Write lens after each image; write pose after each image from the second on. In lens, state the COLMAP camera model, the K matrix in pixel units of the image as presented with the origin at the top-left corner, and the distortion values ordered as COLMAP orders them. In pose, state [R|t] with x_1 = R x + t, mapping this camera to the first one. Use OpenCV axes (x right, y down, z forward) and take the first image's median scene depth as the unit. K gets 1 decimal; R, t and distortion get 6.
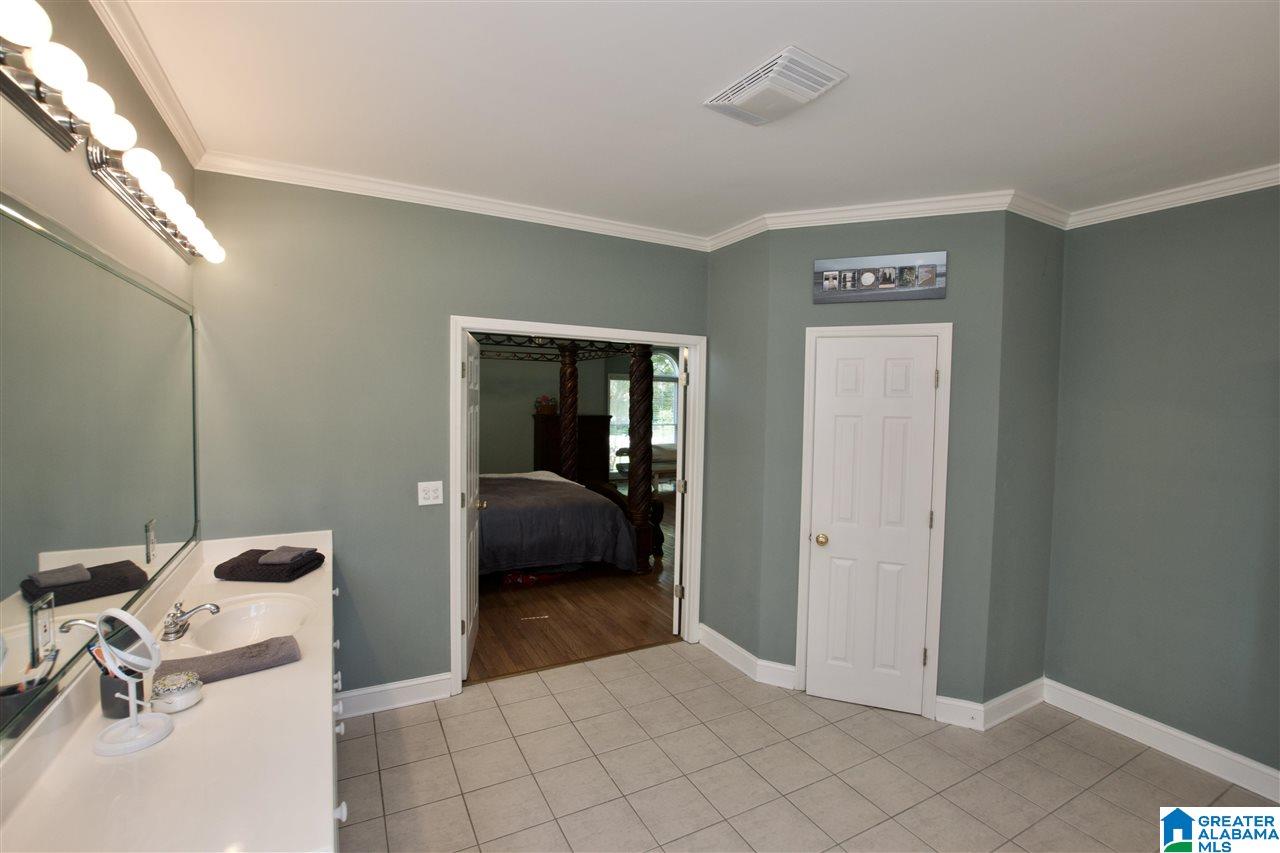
lens RADIAL K [[559.6, 0, 640.8], [0, 559.6, 428.1], [0, 0, 1]] dist [-0.028985, 0.001445]
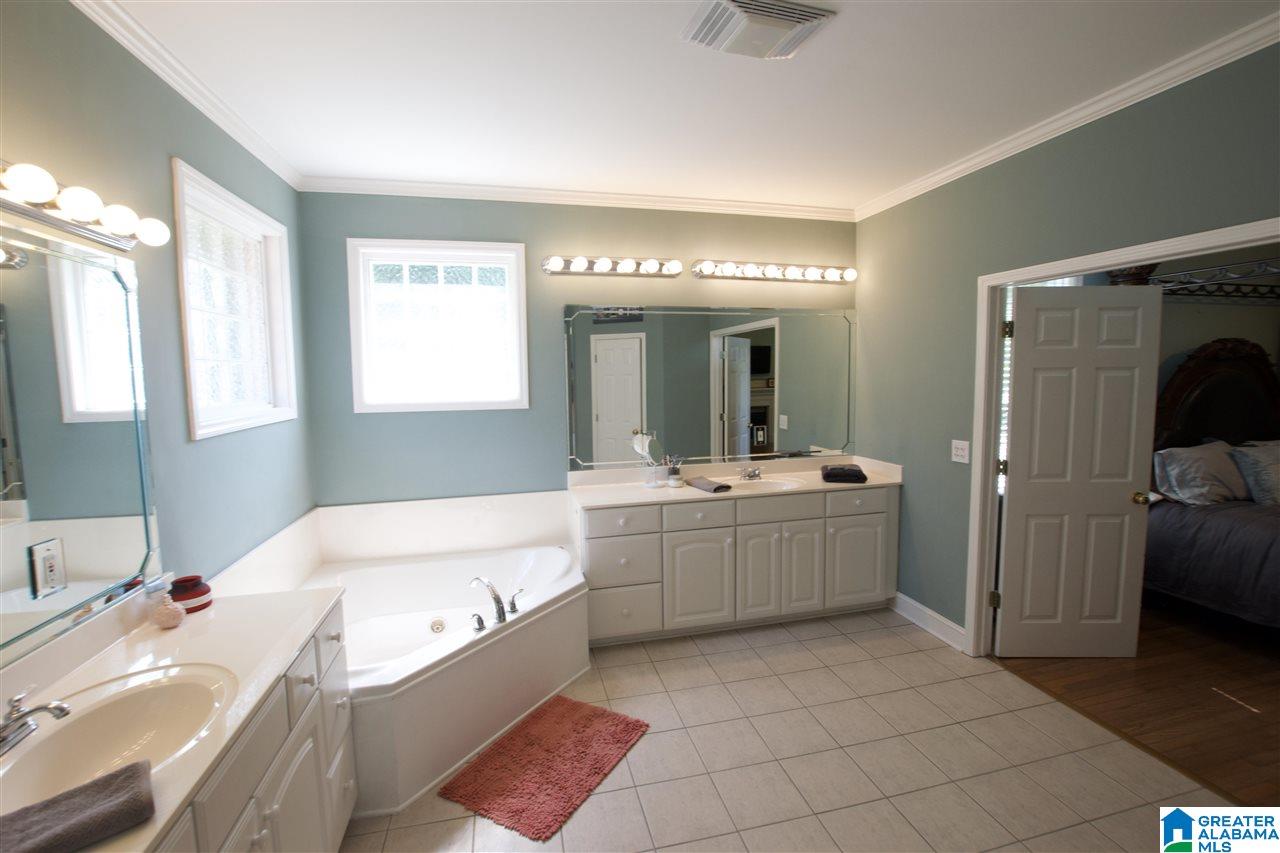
lens RADIAL K [[559.6, 0, 641.2], [0, 559.6, 424.1], [0, 0, 1]] dist [-0.028985, 0.001445]
pose [[-0.244360, 0.077057, -0.966618, 0.773325], [-0.039548, 0.995216, 0.089334, -0.004739], [0.968878, 0.060058, -0.240144, 0.656410]]
